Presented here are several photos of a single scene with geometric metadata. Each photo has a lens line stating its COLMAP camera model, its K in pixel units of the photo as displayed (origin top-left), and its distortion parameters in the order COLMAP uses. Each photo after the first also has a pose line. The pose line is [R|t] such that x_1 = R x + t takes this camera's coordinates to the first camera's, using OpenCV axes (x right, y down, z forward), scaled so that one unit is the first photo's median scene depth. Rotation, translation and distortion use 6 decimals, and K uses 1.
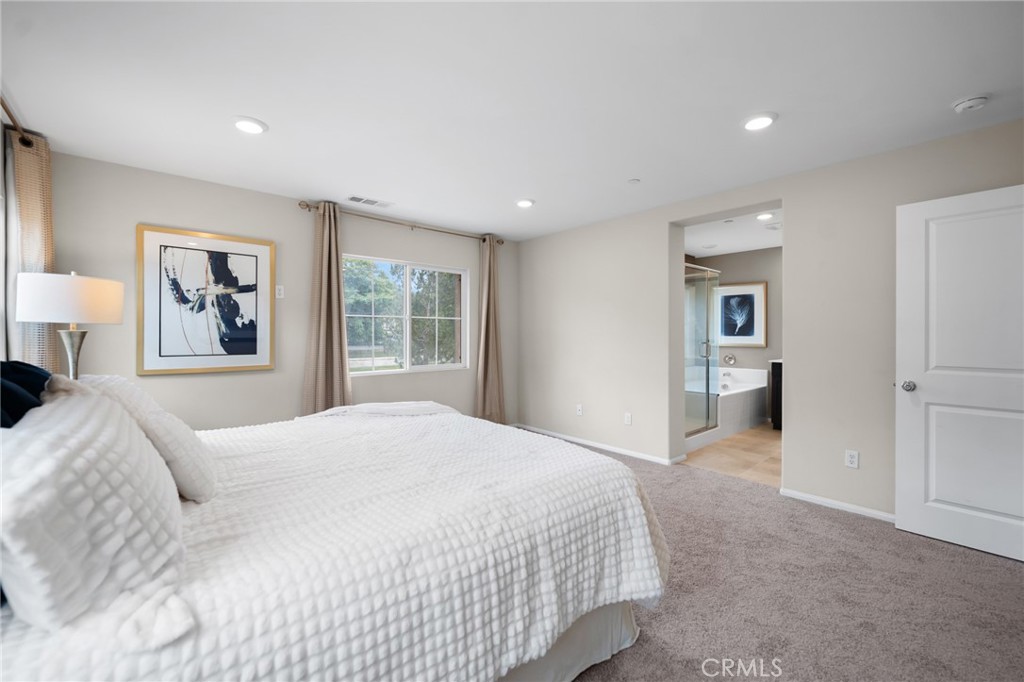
lens RADIAL K [[419.2, 0, 513.8], [0, 419.2, 335.5], [0, 0, 1]] dist [0.003144, 0.000726]
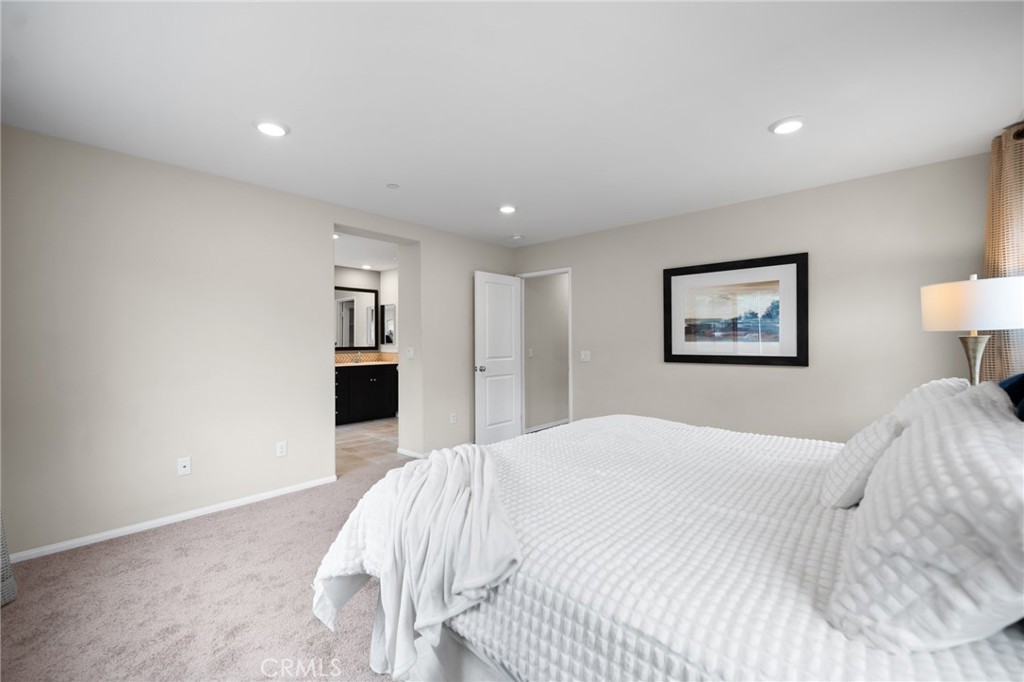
lens RADIAL K [[419.2, 0, 513.5], [0, 419.2, 340.6], [0, 0, 1]] dist [0.003144, 0.000726]
pose [[-0.129876, 0.002477, 0.991527, -0.928367], [0.007219, 0.999973, -0.001552, -0.002119], [-0.991504, 0.006956, -0.129890, 1.084592]]
